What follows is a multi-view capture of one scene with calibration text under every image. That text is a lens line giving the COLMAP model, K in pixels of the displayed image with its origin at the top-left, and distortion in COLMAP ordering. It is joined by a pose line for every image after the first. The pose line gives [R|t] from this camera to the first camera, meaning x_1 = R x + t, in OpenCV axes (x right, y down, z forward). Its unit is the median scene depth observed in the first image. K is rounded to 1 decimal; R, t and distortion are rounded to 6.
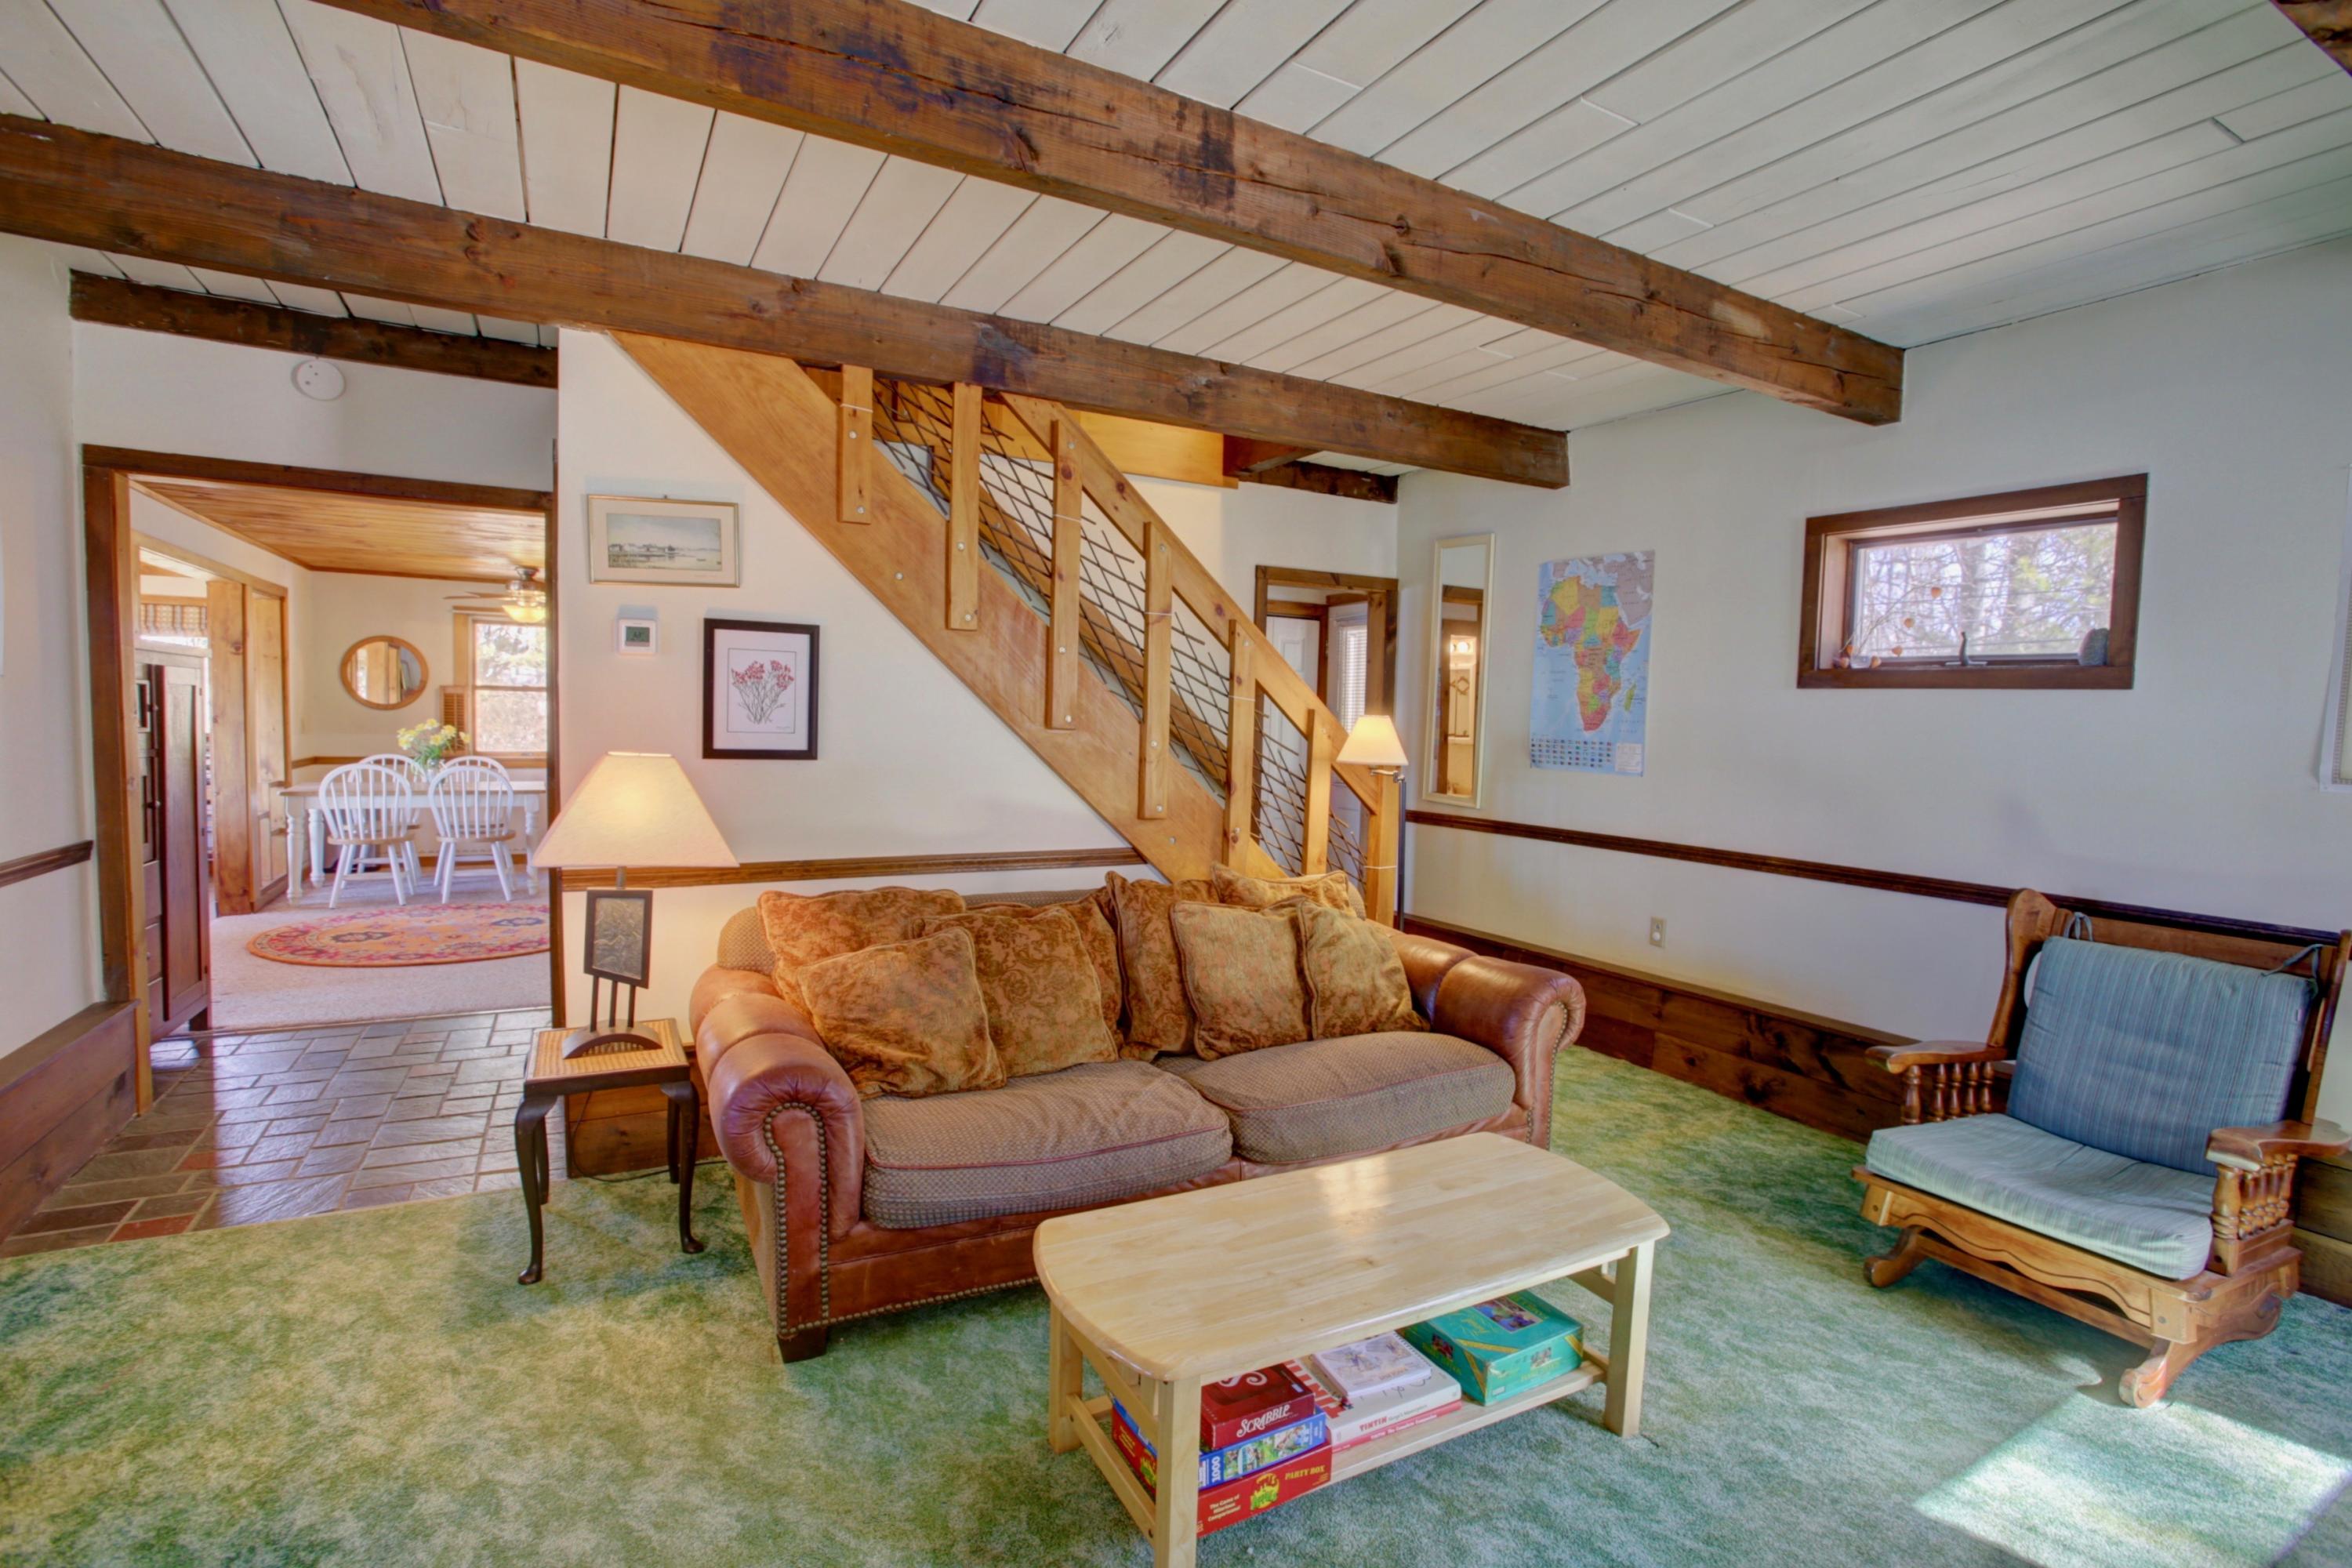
lens RADIAL K [[1102.9, 0, 1176.0], [0, 1102.9, 784.0], [0, 0, 1]] dist [-0.000402, -0.000054]
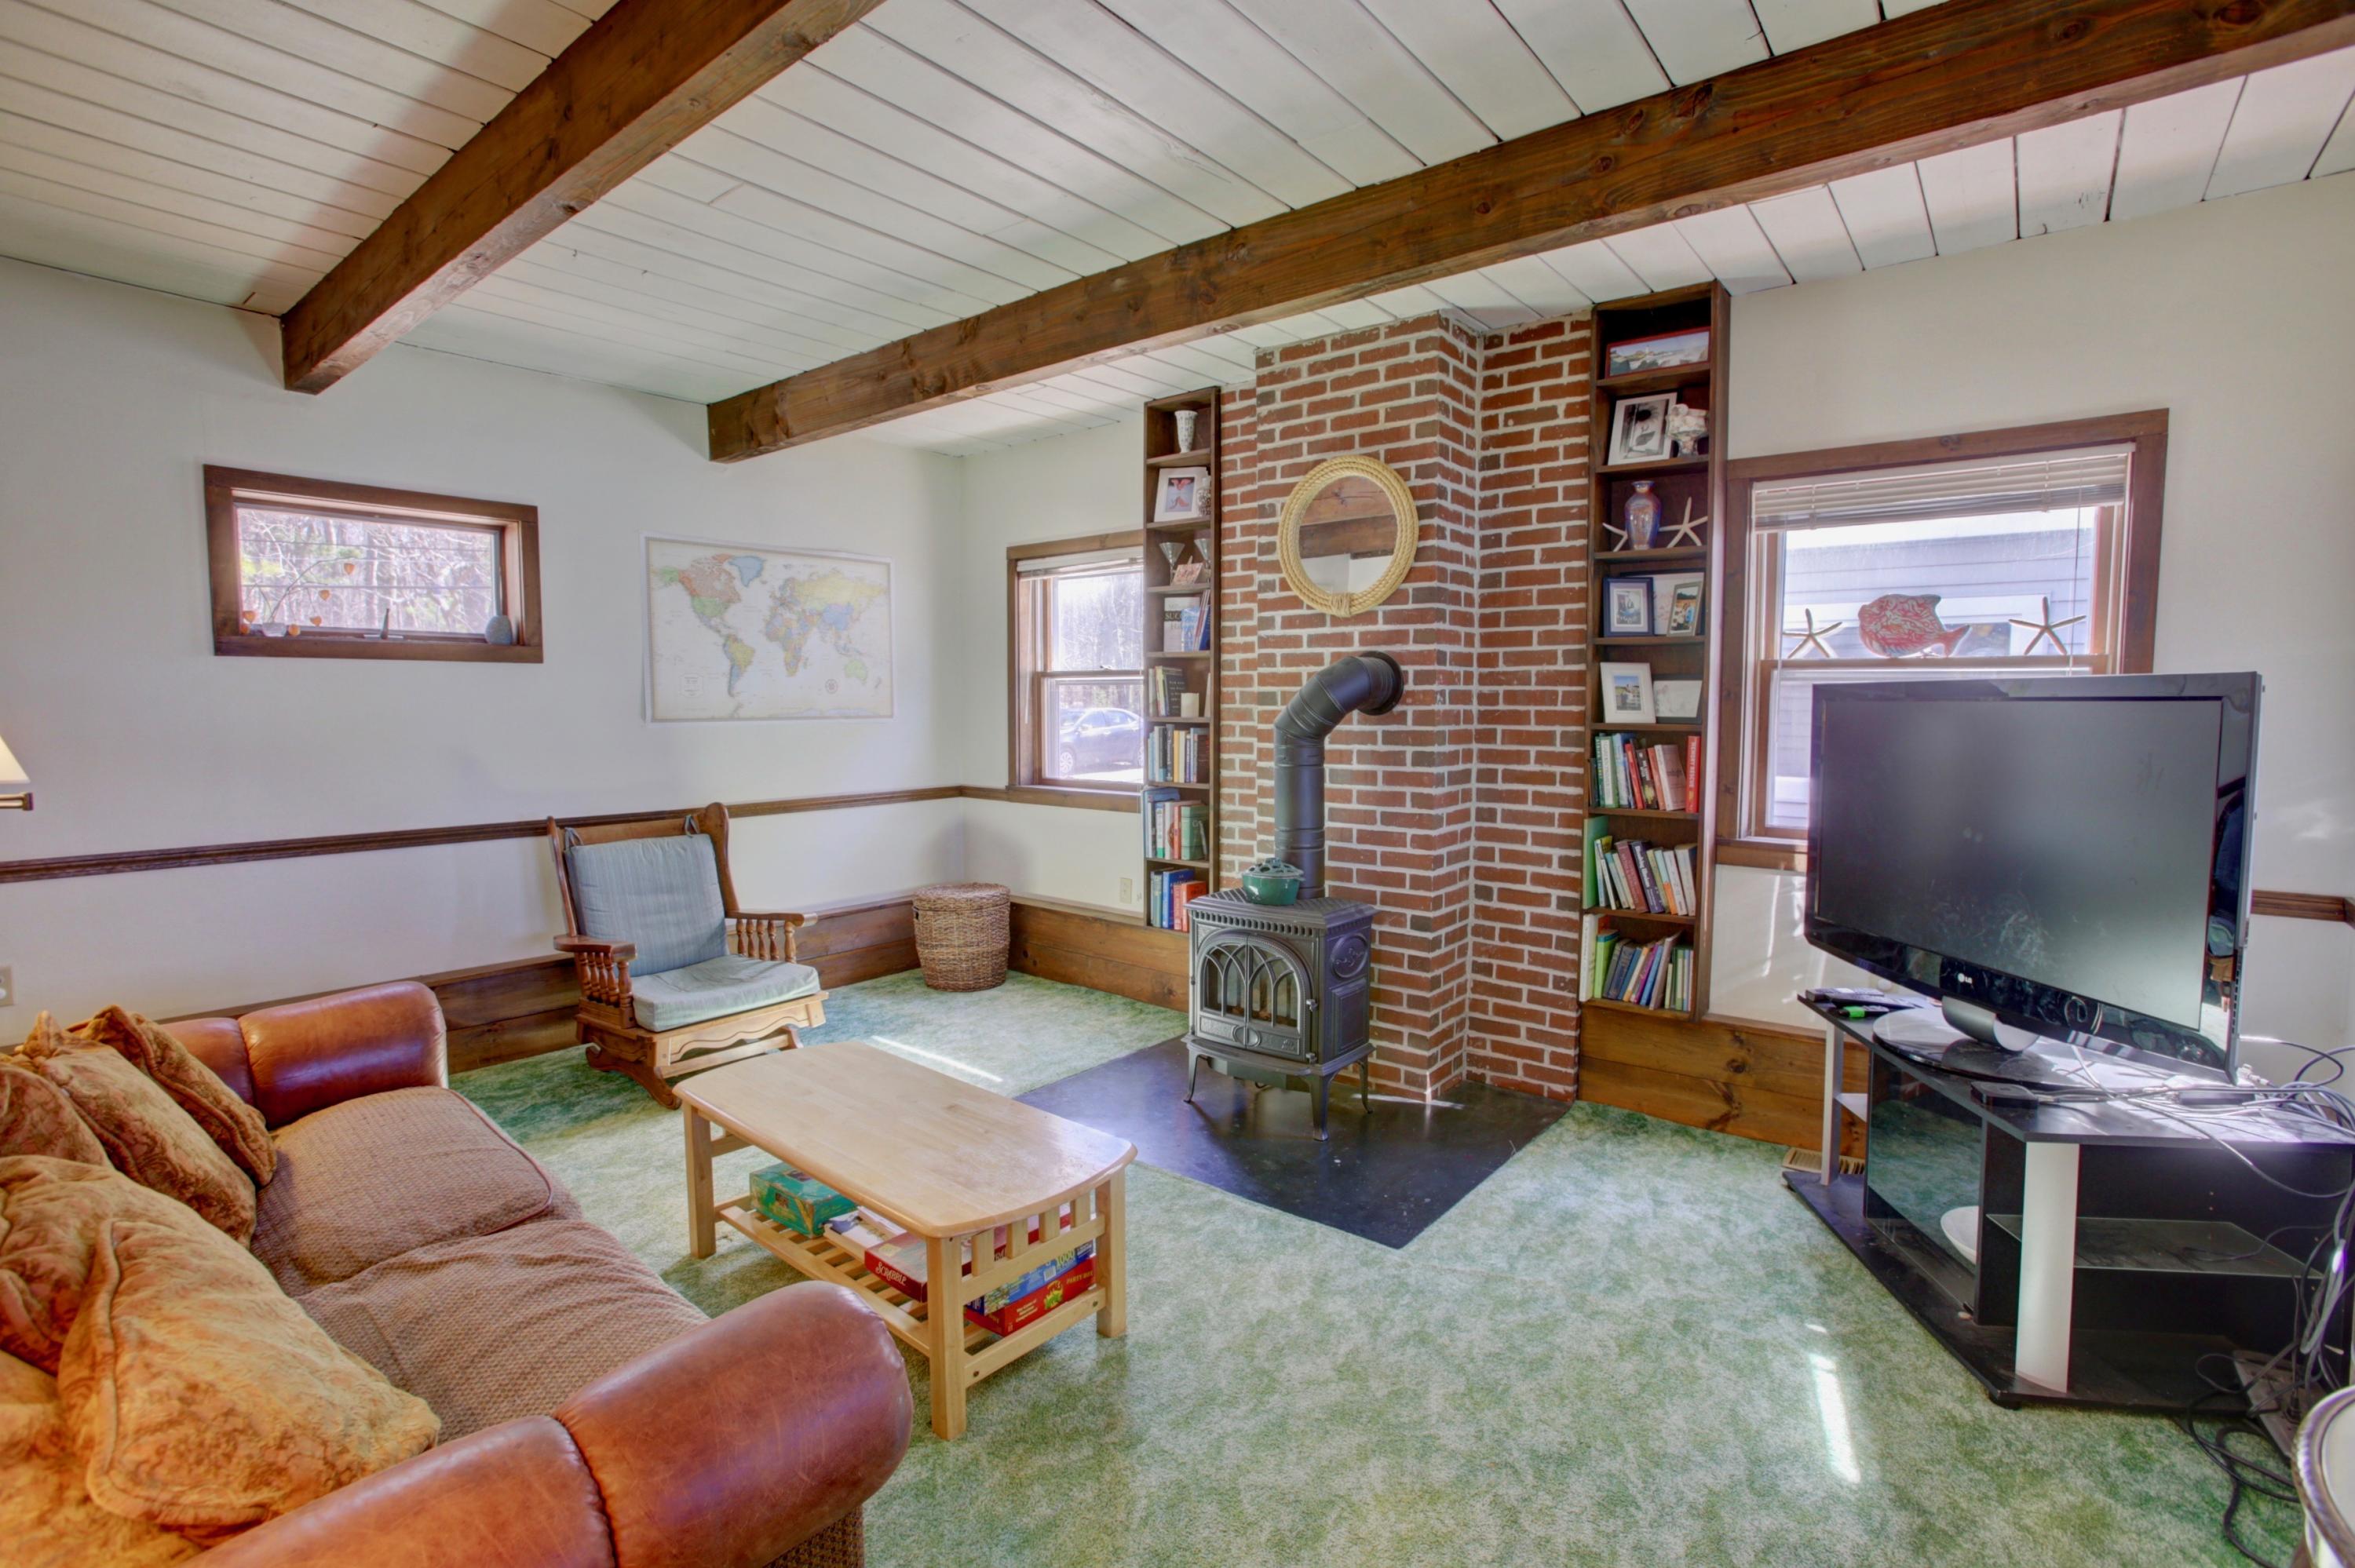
lens RADIAL K [[1104.2, 0, 1177.5], [0, 1104.2, 784.0], [0, 0, 1]] dist [-0.000402, -0.000054]
pose [[-0.390435, -0.100278, 0.915153, -0.642959], [0.054047, 0.989839, 0.131520, -0.066851], [-0.919043, 0.100811, -0.381048, 0.715723]]
